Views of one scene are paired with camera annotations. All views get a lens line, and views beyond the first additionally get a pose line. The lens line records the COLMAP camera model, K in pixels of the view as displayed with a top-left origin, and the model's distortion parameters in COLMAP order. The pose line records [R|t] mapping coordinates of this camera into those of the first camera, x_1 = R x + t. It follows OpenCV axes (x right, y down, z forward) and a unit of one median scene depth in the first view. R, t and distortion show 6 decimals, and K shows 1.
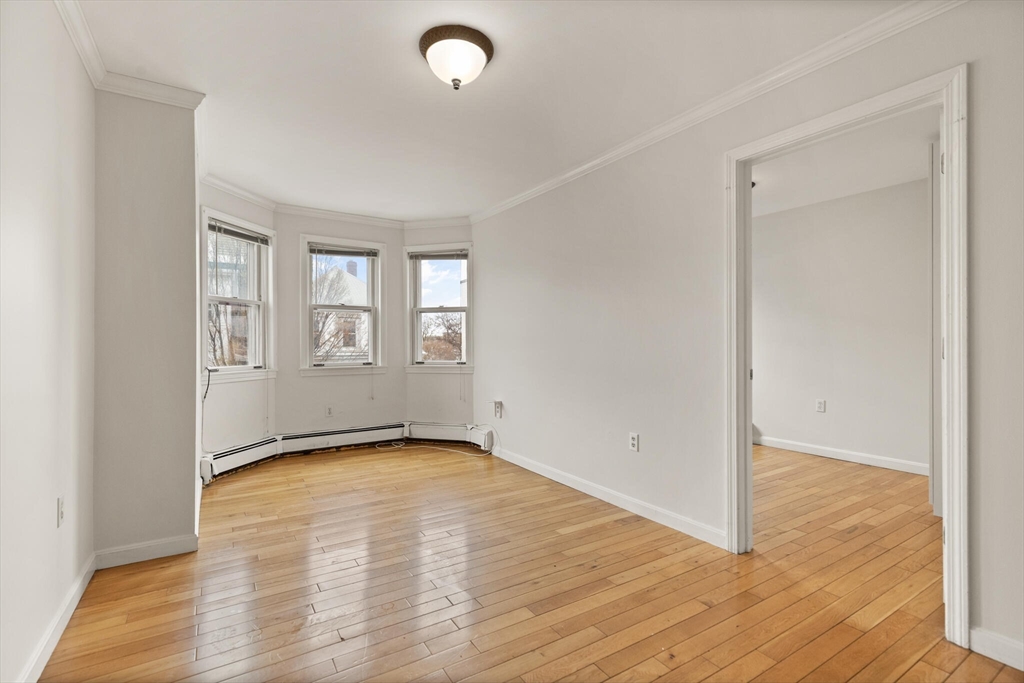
lens RADIAL K [[464.7, 0, 508.5], [0, 464.7, 336.6], [0, 0, 1]] dist [0.002948, -0.000218]
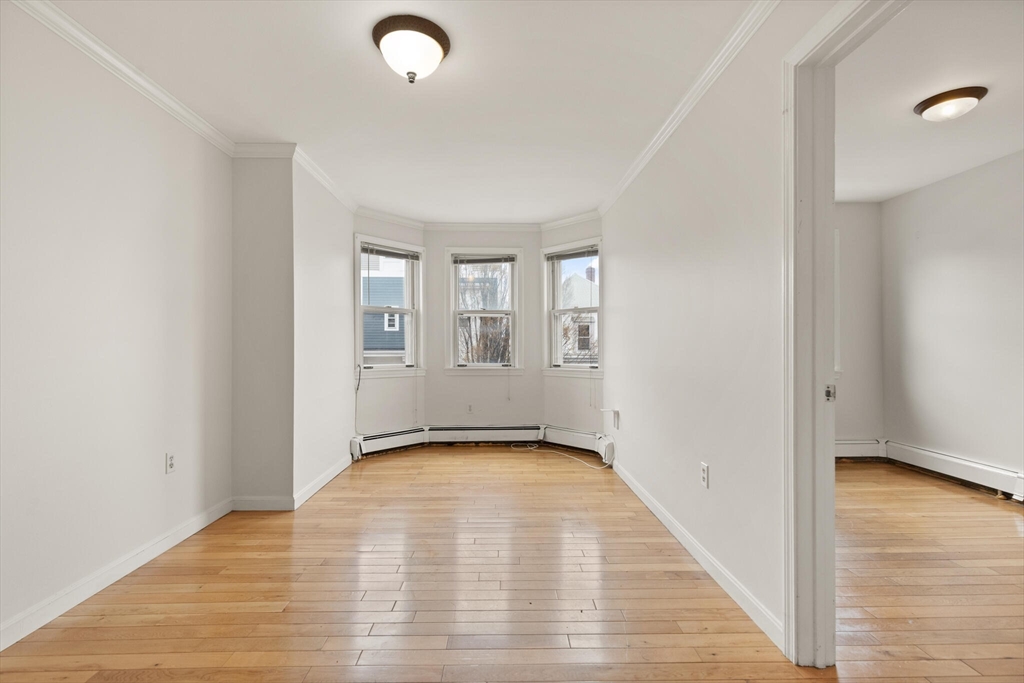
lens RADIAL K [[464.3, 0, 512.0], [0, 464.3, 341.5], [0, 0, 1]] dist [0.002342, 0.000022]
pose [[0.861035, -0.003141, -0.508536, 0.266244], [0.004529, 0.999989, 0.001491, 0.004066], [0.508525, -0.003587, 0.861040, 0.127694]]
